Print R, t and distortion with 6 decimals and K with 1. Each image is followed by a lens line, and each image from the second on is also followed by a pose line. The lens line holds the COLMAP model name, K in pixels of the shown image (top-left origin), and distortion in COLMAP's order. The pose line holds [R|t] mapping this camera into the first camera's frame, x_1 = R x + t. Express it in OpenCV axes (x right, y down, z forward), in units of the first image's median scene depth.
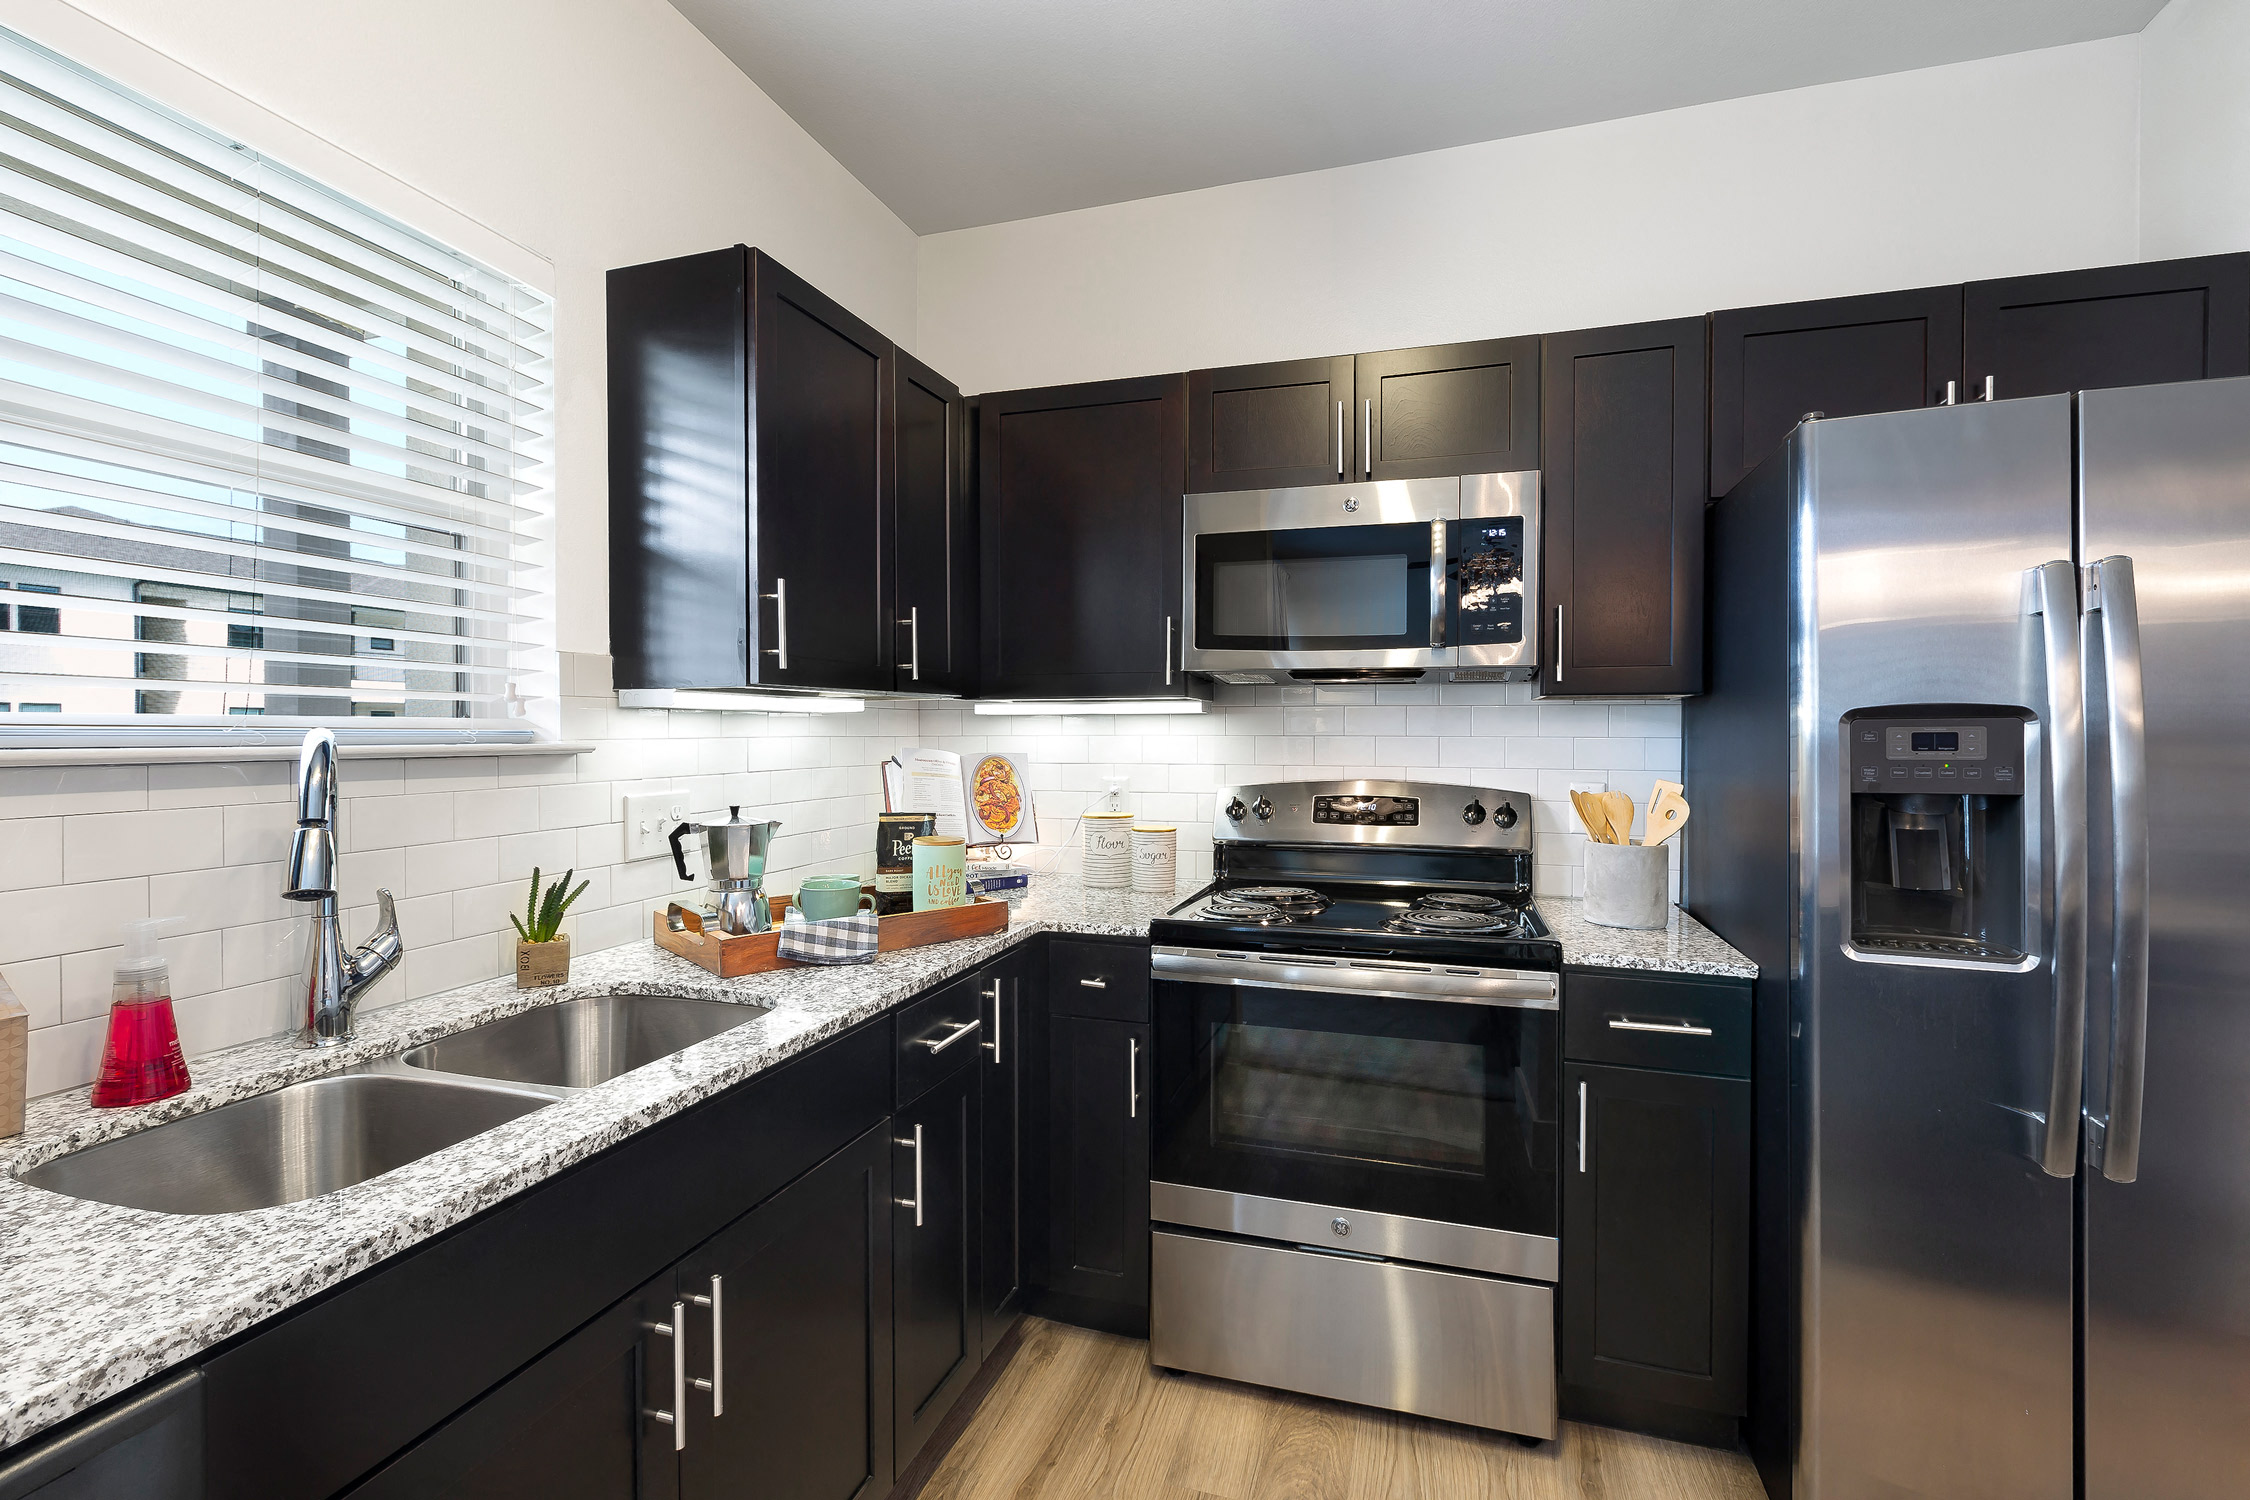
lens RADIAL K [[1056.5, 0, 1125.0], [0, 1056.5, 750.0], [0, 0, 1]] dist [-0.027204, 0.007686]
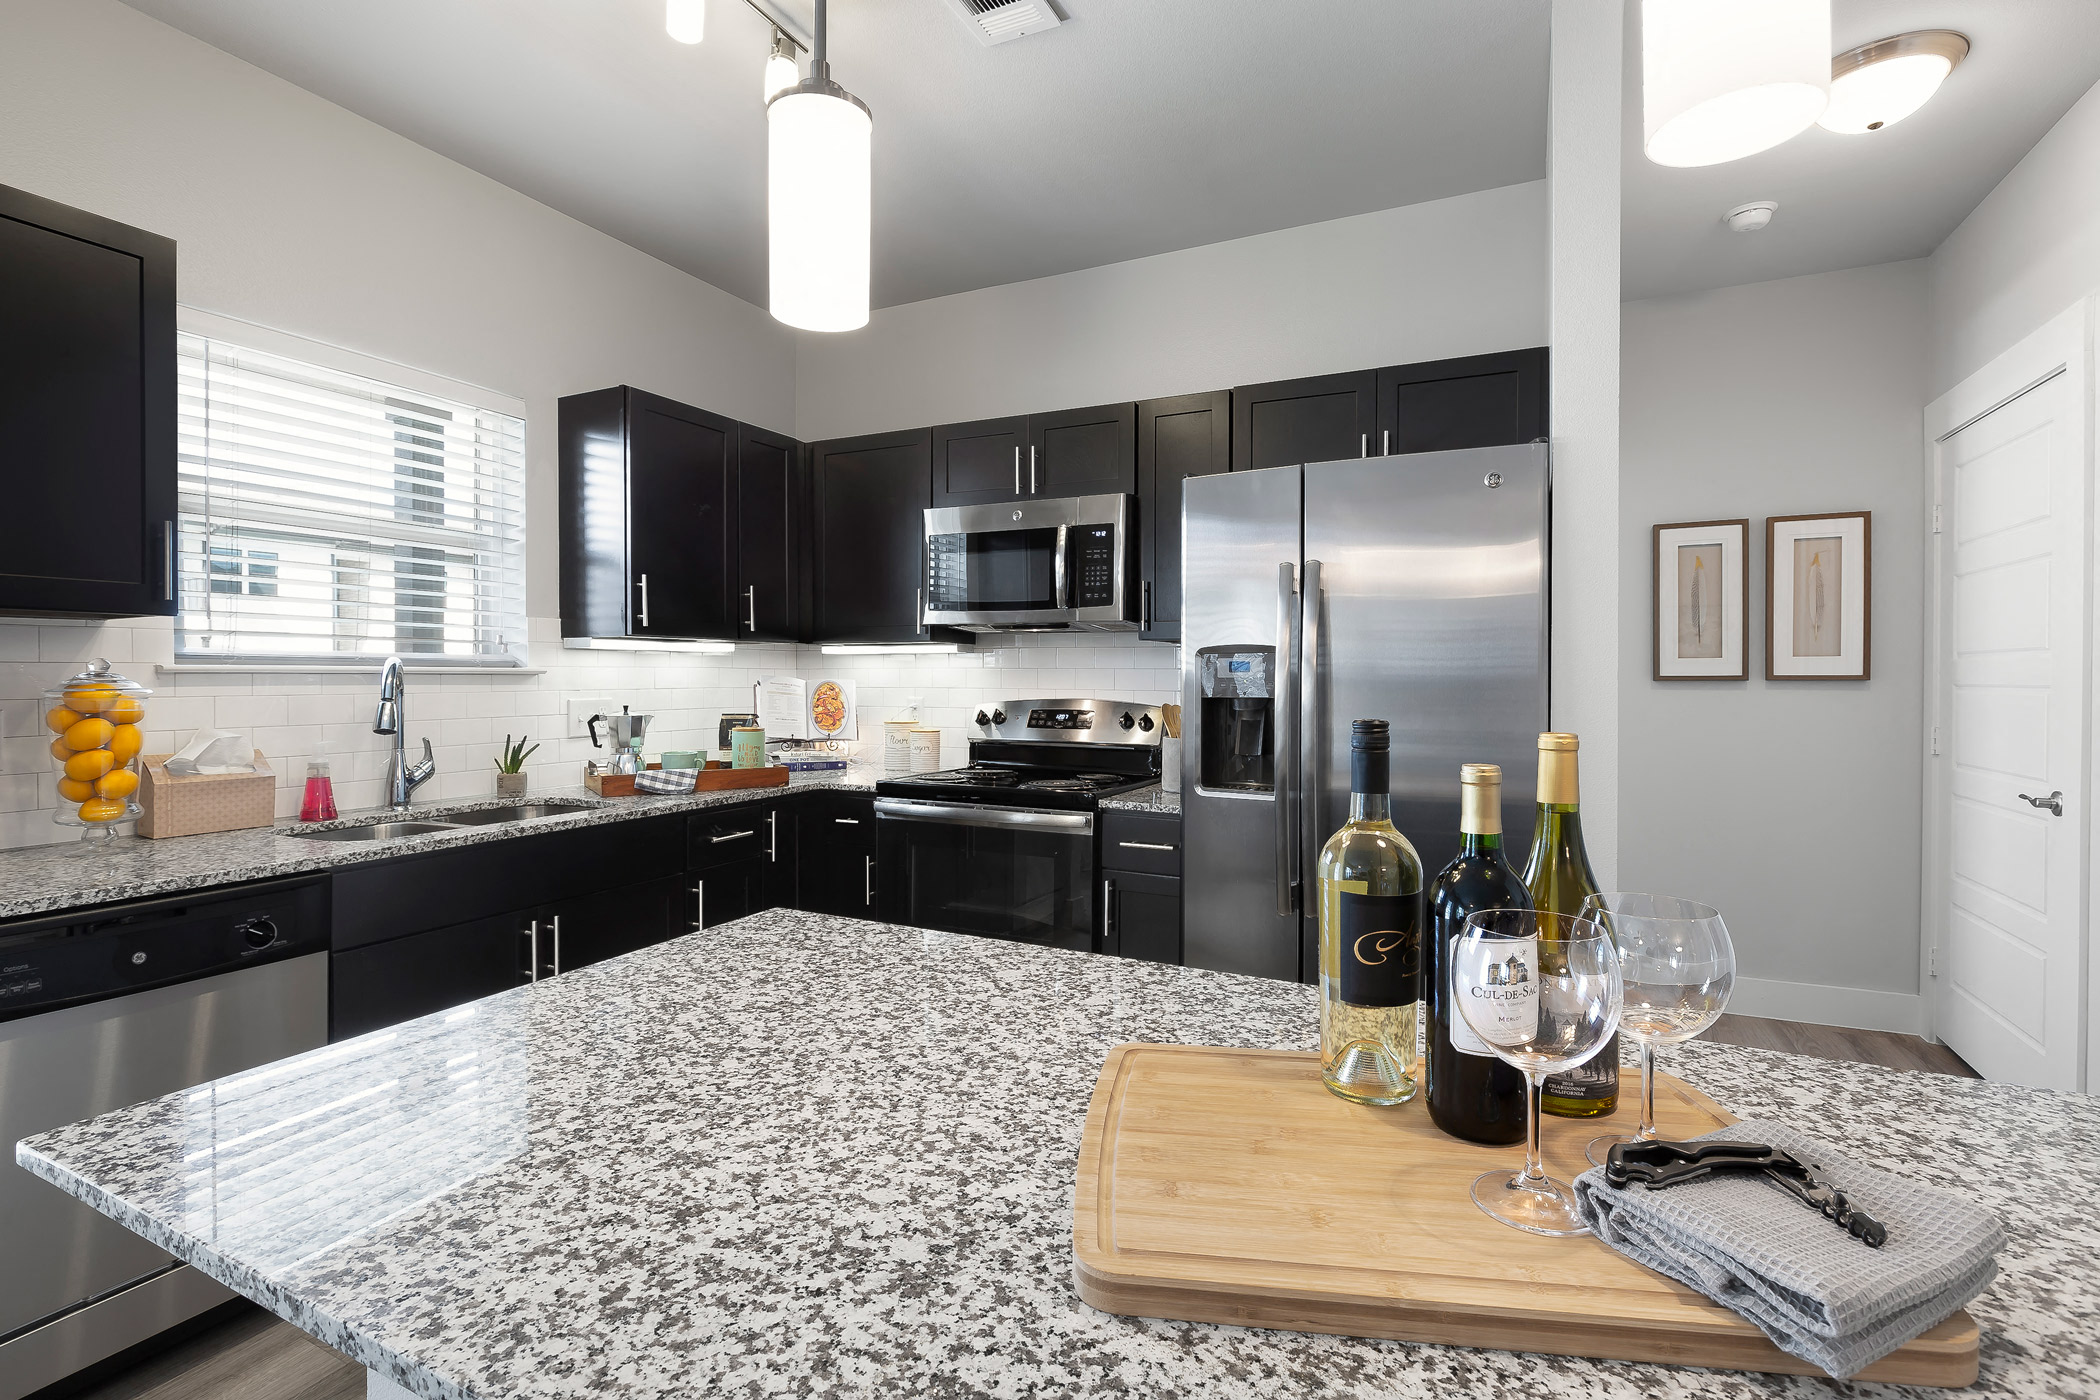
lens RADIAL K [[1027.1, 0, 1059.8], [0, 1027.1, 702.5], [0, 0, 1]] dist [-0.071936, 0.028764]
pose [[0.991282, 0.007728, -0.131530, 0.559857], [-0.006755, 0.999946, 0.007837, 0.030943], [0.131584, -0.006880, 0.991281, -0.559164]]
